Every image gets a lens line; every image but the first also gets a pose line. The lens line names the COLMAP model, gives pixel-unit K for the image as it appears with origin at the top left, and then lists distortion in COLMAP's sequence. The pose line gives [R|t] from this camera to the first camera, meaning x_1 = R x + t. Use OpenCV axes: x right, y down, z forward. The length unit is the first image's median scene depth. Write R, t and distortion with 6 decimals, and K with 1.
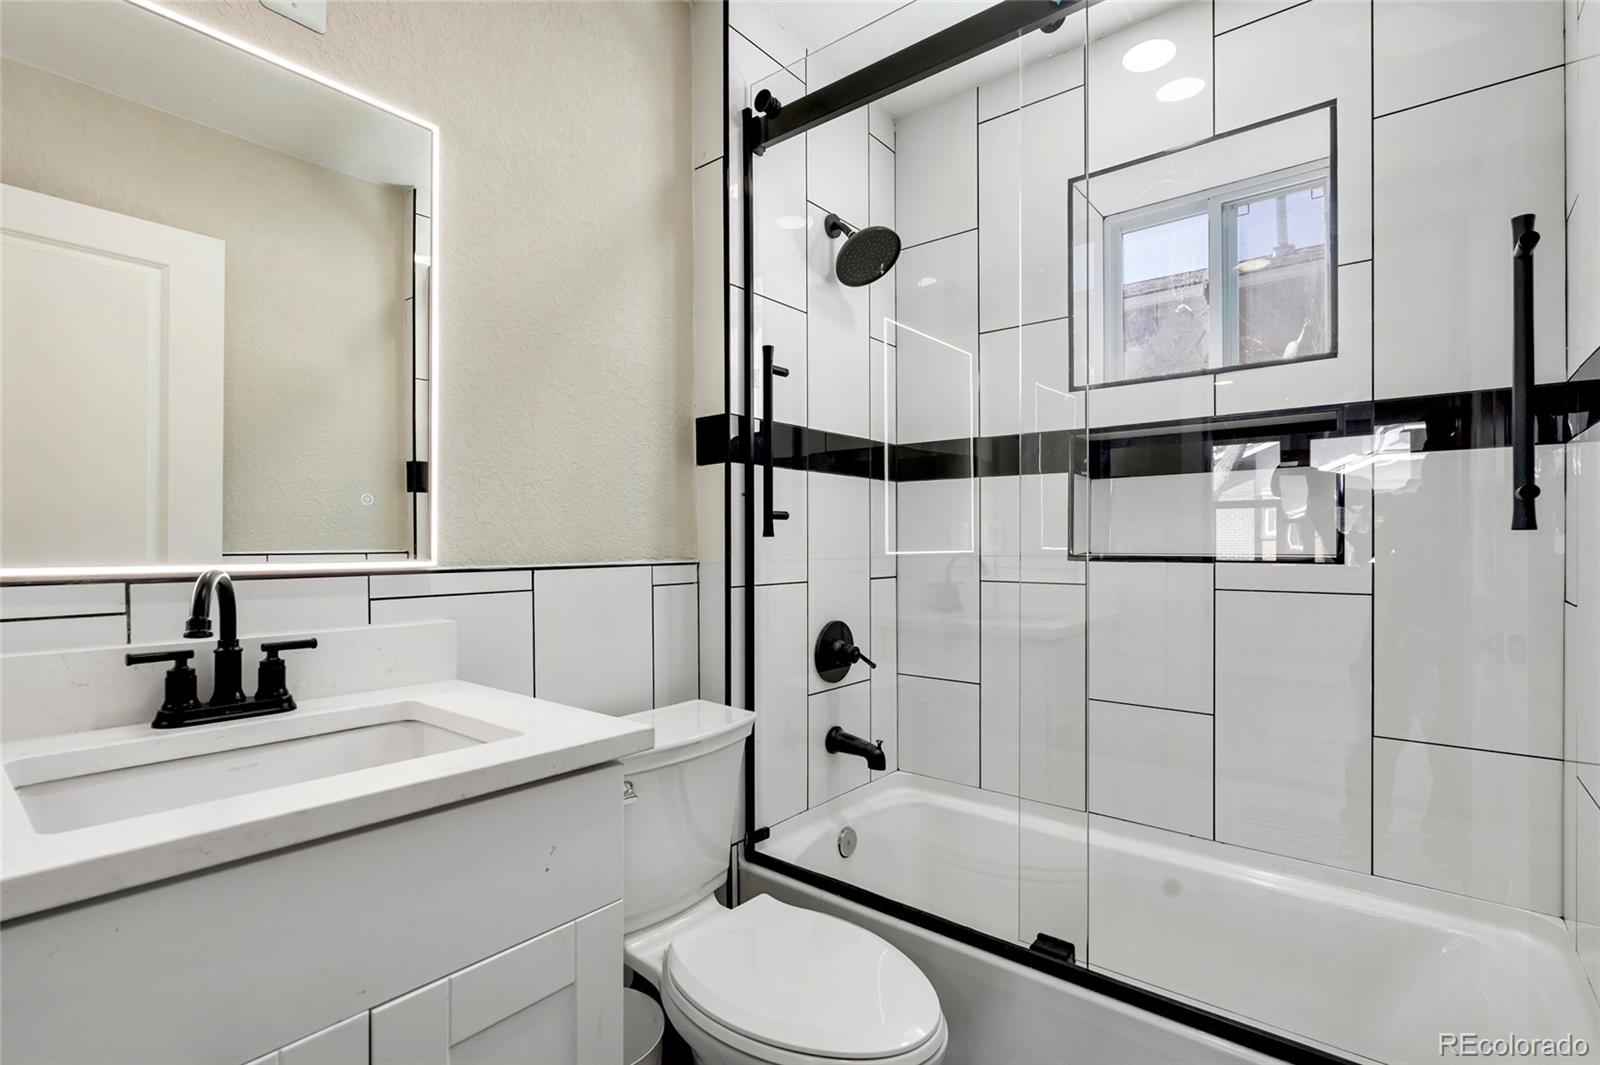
lens RADIAL K [[752.2, 0, 797.4], [0, 752.2, 529.1], [0, 0, 1]] dist [-0.002543, -0.000006]
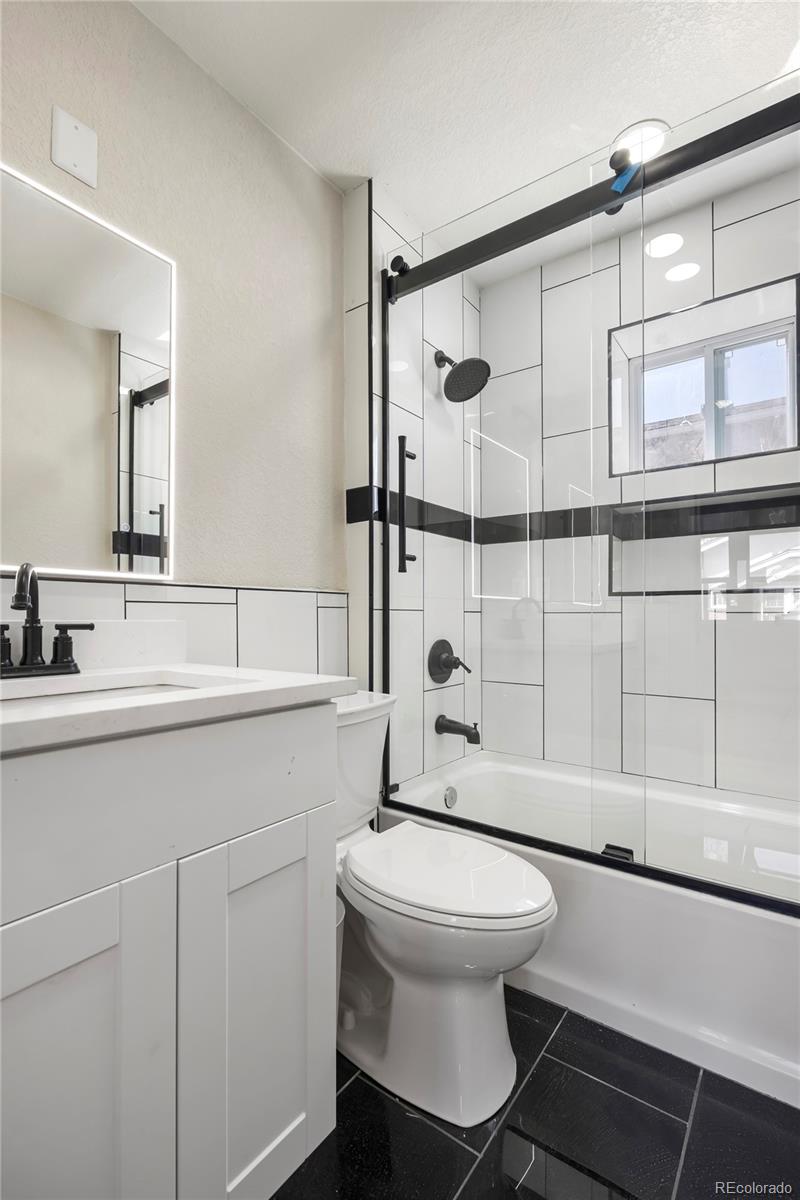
lens RADIAL K [[543.9, 0, 400.0], [0, 543.9, 600.0], [0, 0, 1]] dist [-0.002053, -0.000666]
pose [[0.998893, 0.011515, 0.045600, -0.078905], [-0.011129, 0.999900, -0.008714, 0.062905], [-0.045695, 0.008197, 0.998922, -0.002878]]
